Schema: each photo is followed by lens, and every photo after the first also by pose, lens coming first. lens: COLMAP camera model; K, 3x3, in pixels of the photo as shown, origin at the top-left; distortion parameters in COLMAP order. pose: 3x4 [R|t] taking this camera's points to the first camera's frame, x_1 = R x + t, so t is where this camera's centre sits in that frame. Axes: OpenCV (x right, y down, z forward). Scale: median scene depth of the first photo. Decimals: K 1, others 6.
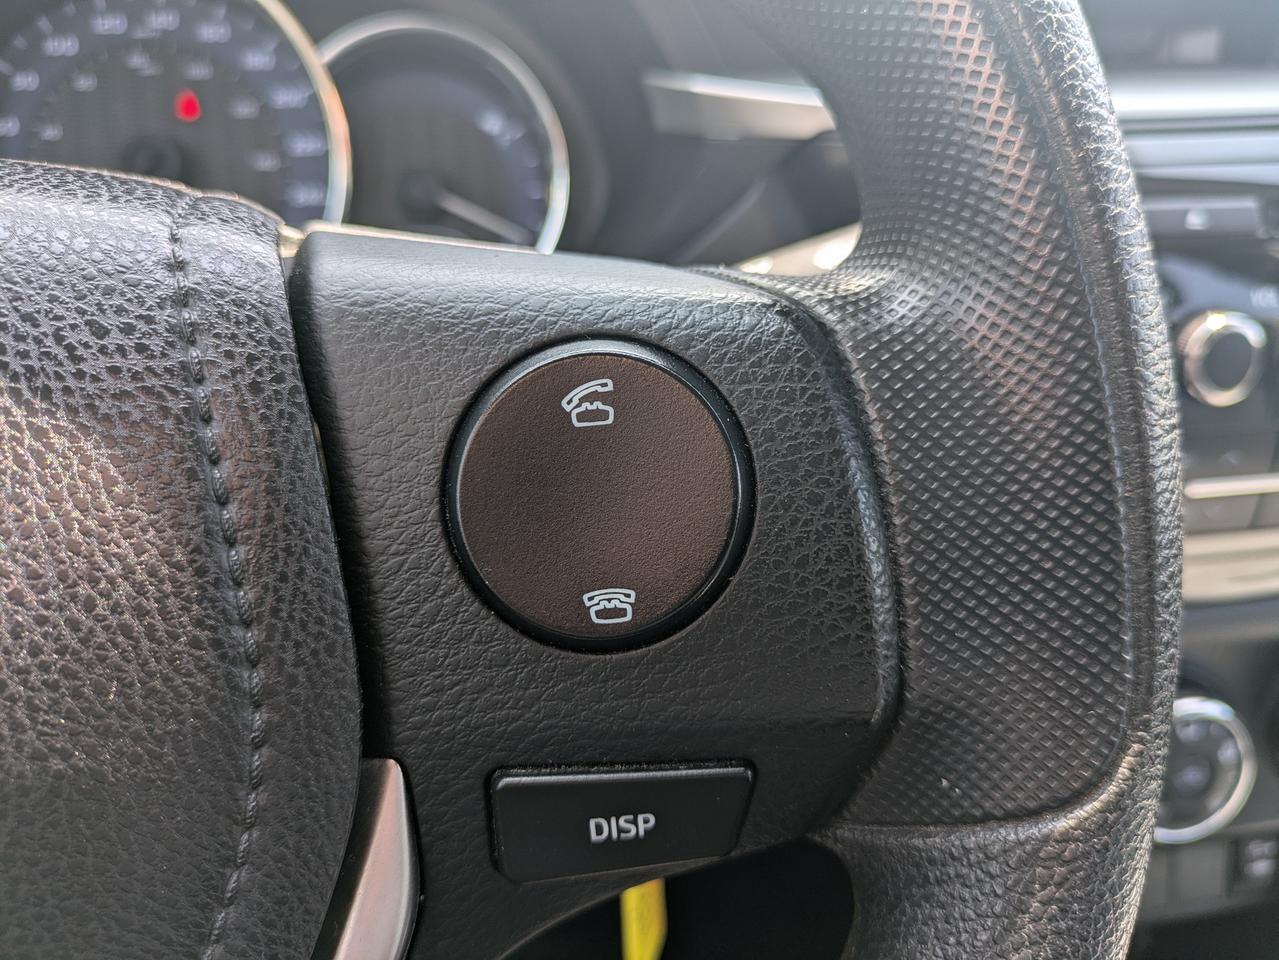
lens RADIAL K [[979.3, 0, 644.0], [0, 979.3, 460.4], [0, 0, 1]] dist [0.002048, -0.037189]
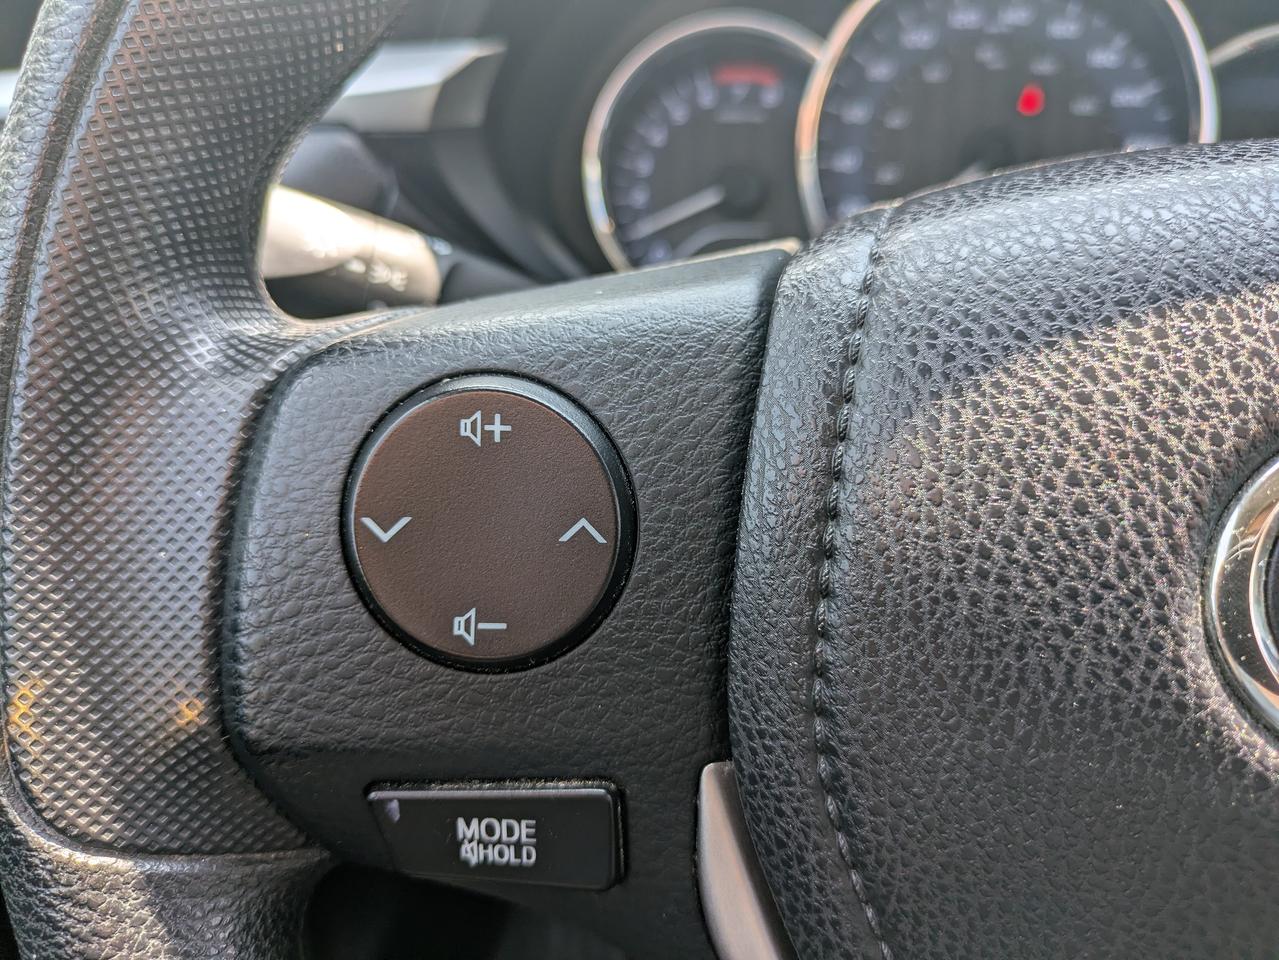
lens RADIAL K [[979.3, 0, 644.0], [0, 979.3, 460.4], [0, 0, 1]] dist [0.002048, -0.037189]
pose [[0.969950, 0.112036, -0.215974, -1.594094], [-0.112952, 0.993567, 0.008136, 0.115632], [0.215497, 0.016503, 0.976365, -0.175630]]
